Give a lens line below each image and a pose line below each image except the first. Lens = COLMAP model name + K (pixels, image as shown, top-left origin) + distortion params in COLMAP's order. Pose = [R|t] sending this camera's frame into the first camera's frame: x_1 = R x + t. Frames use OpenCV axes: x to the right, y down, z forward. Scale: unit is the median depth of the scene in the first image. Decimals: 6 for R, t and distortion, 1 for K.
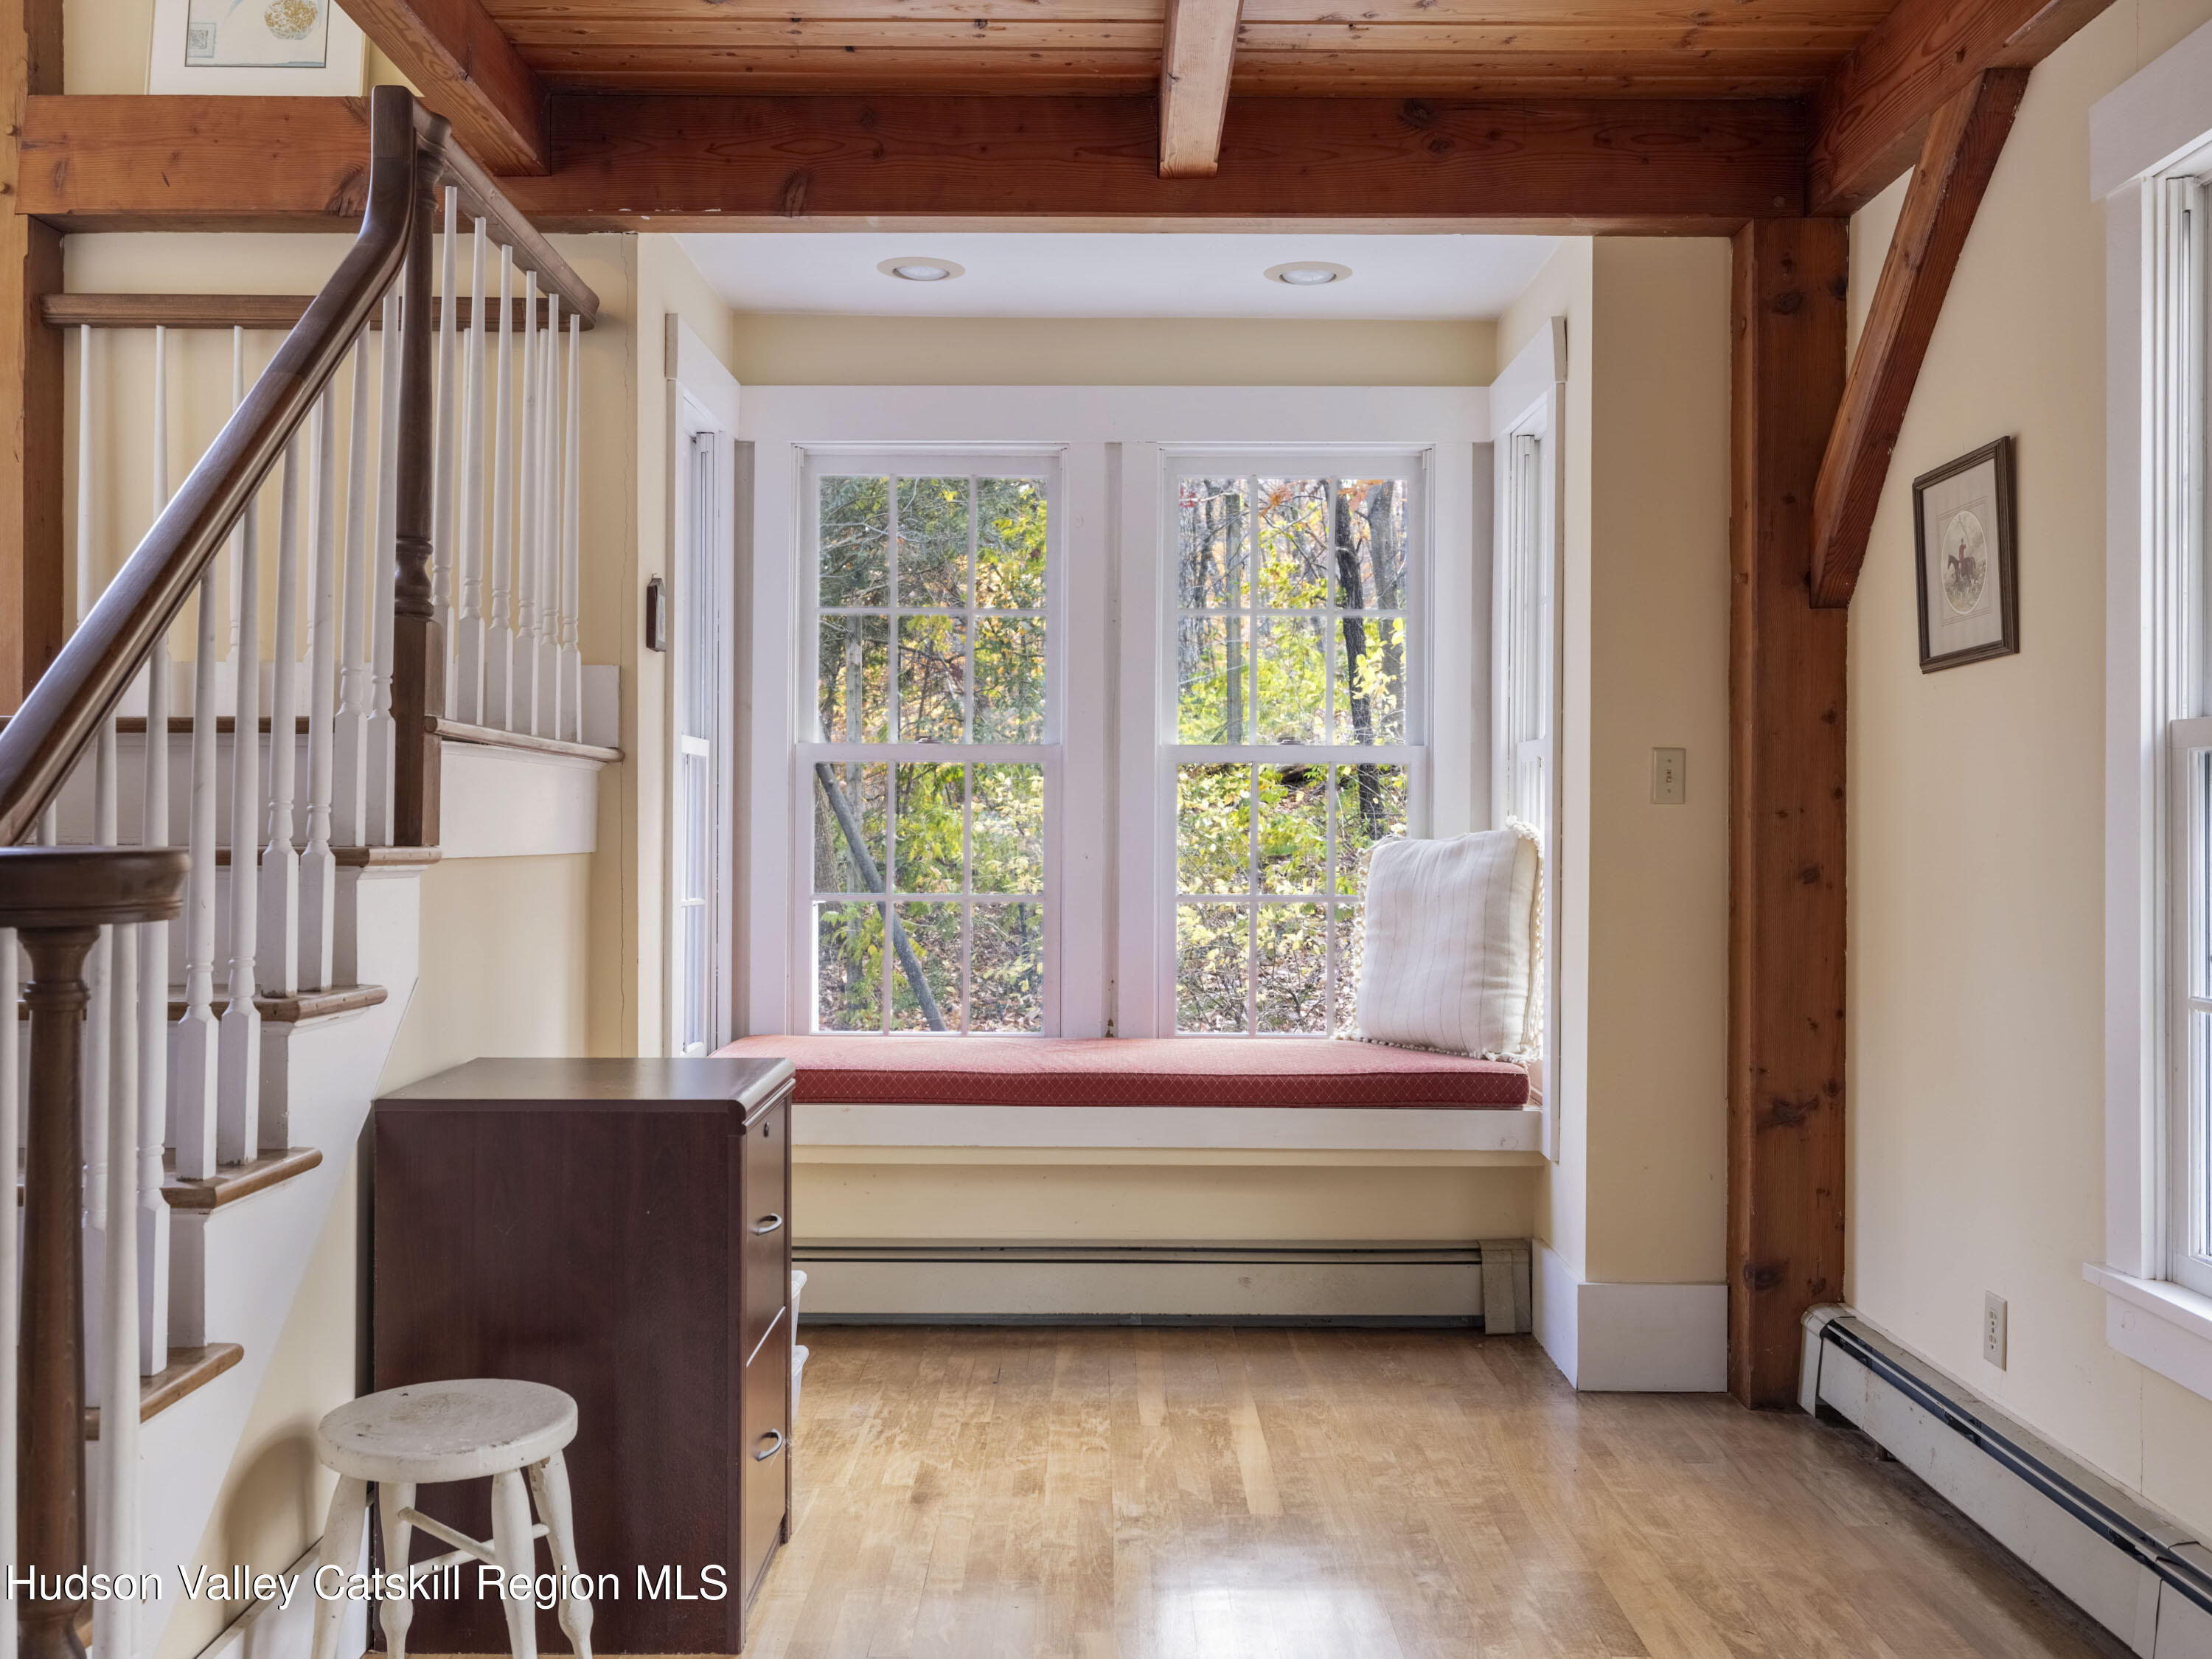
lens RADIAL K [[1992.8, 0, 1100.0], [0, 1992.8, 827.2], [0, 0, 1]] dist [0.010656, -0.009700]
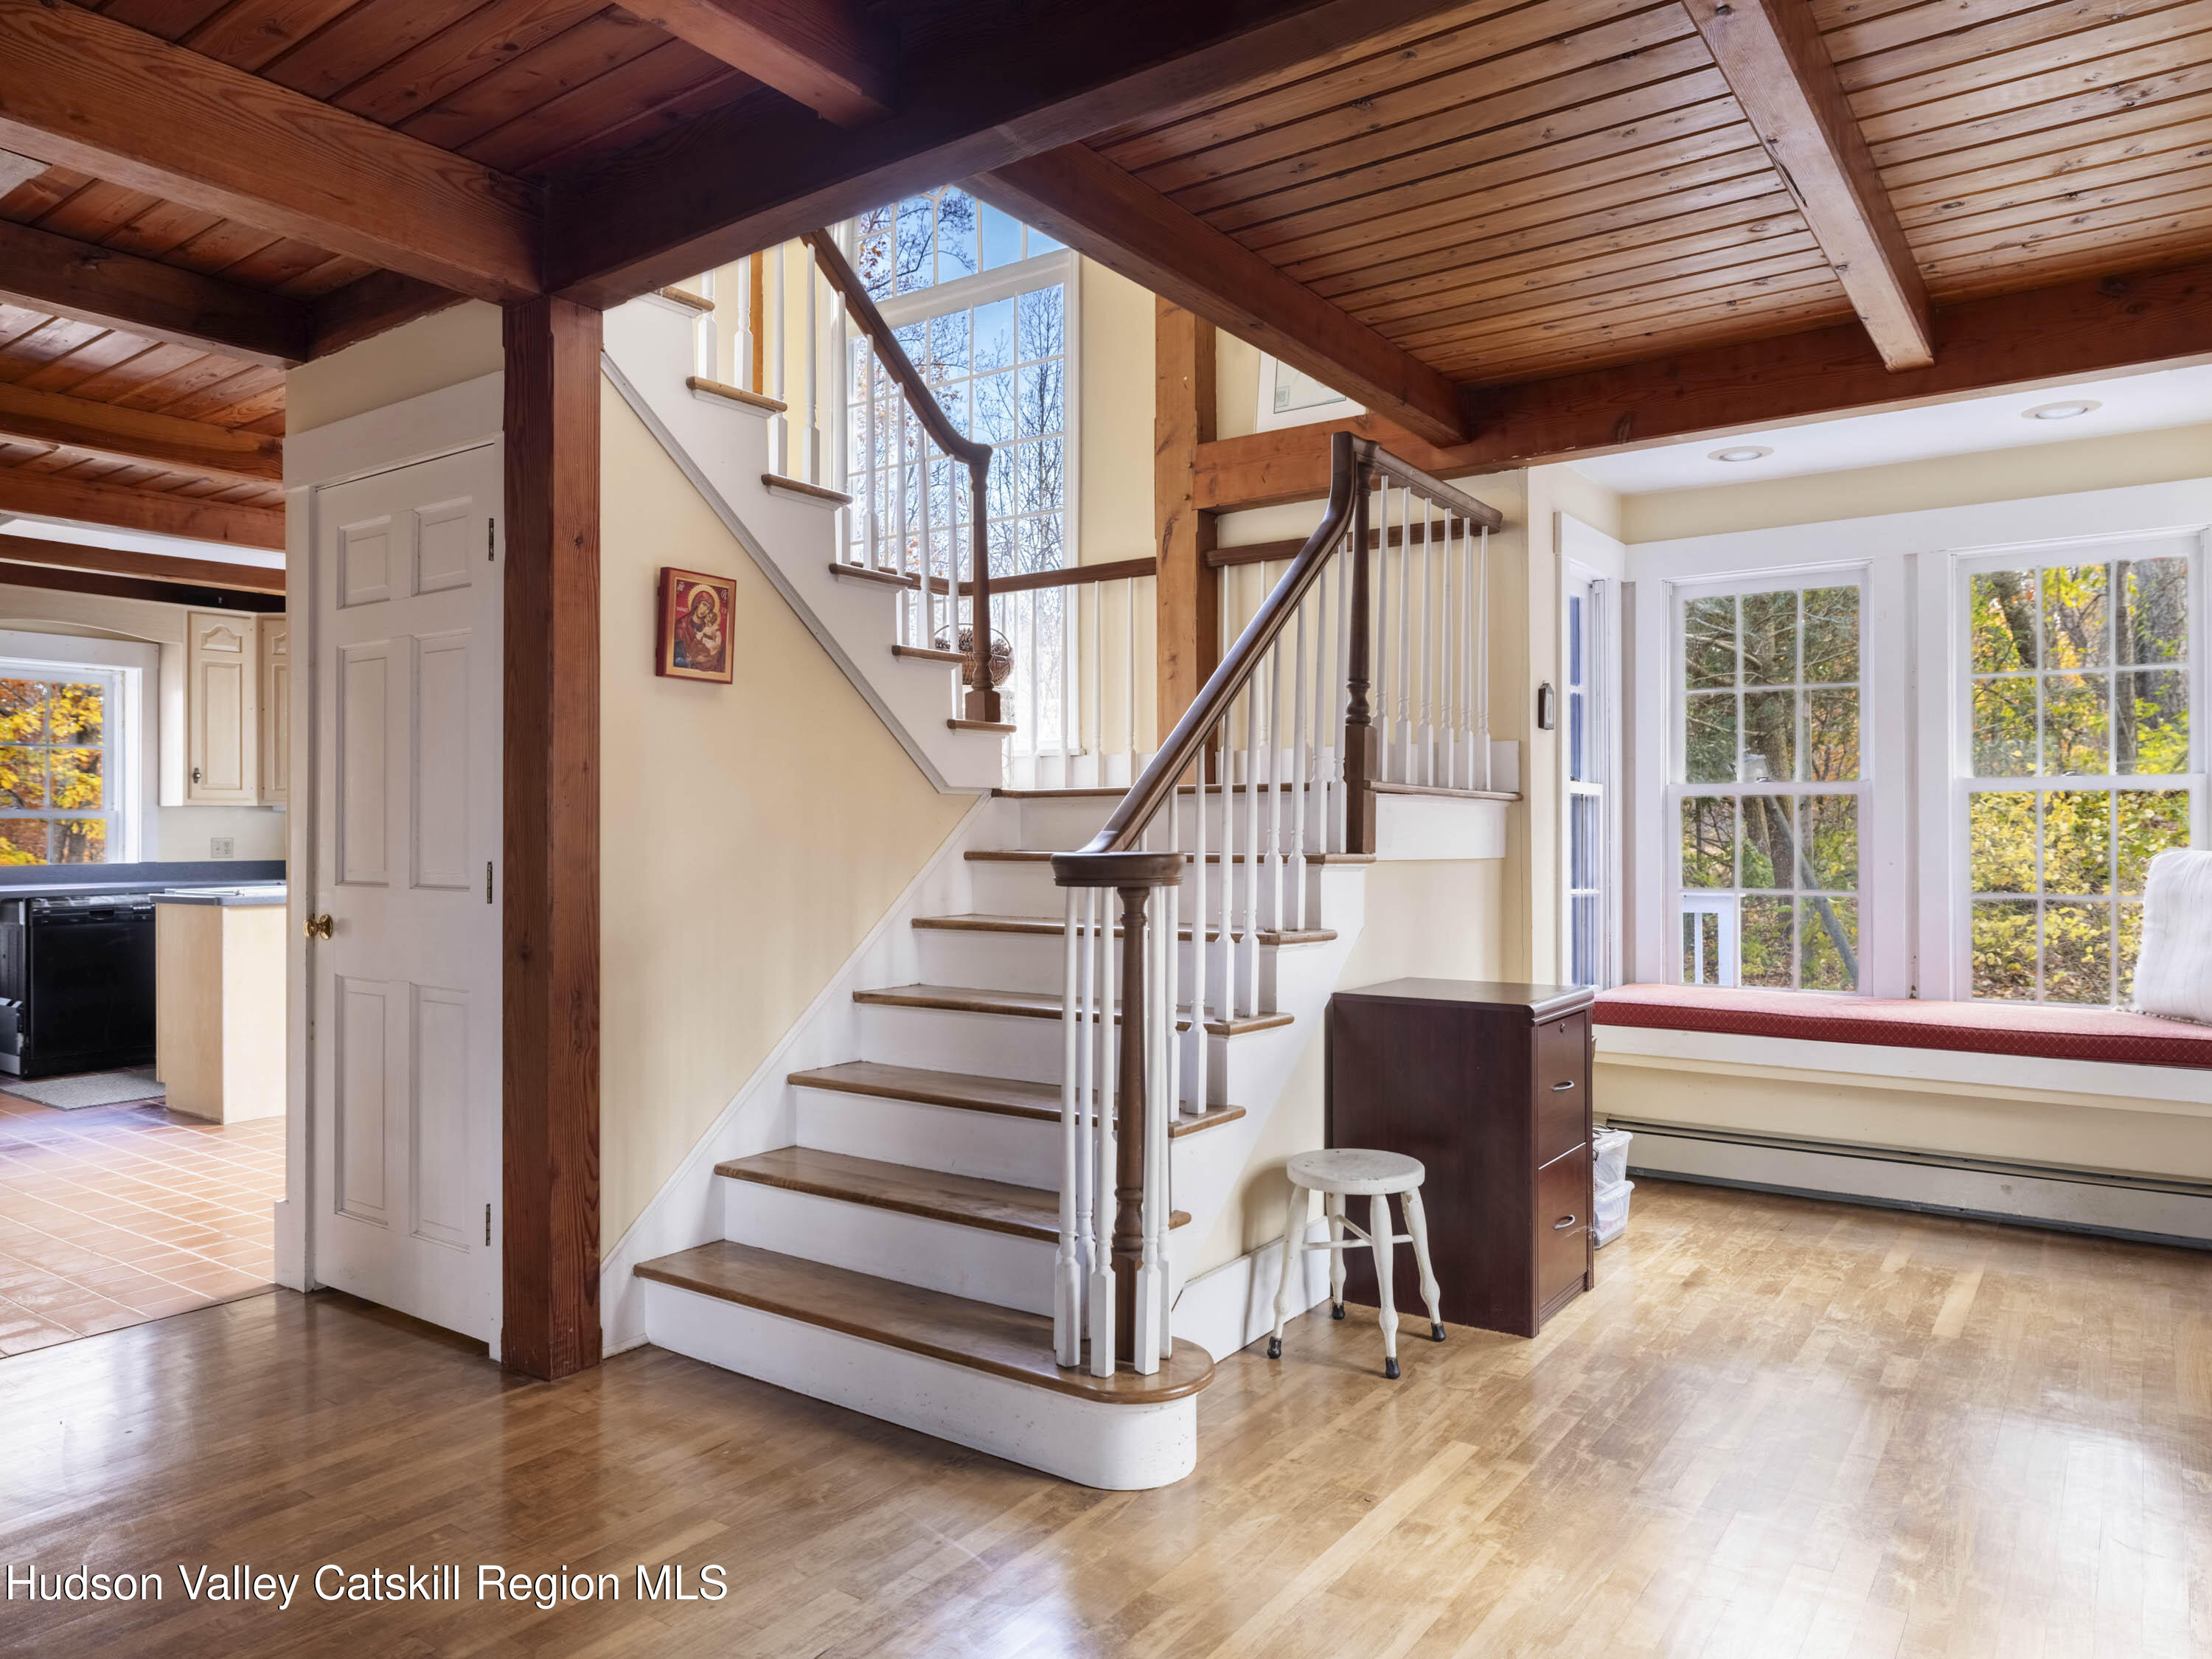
lens RADIAL K [[1456.6, 0, 1104.2], [0, 1456.6, 832.0], [0, 0, 1]] dist [-0.000432, 0.005174]
pose [[0.816870, -0.006917, -0.576781, 0.172142], [0.002552, 0.999962, -0.008377, 0.000669], [0.576817, 0.005371, 0.816856, -0.149369]]
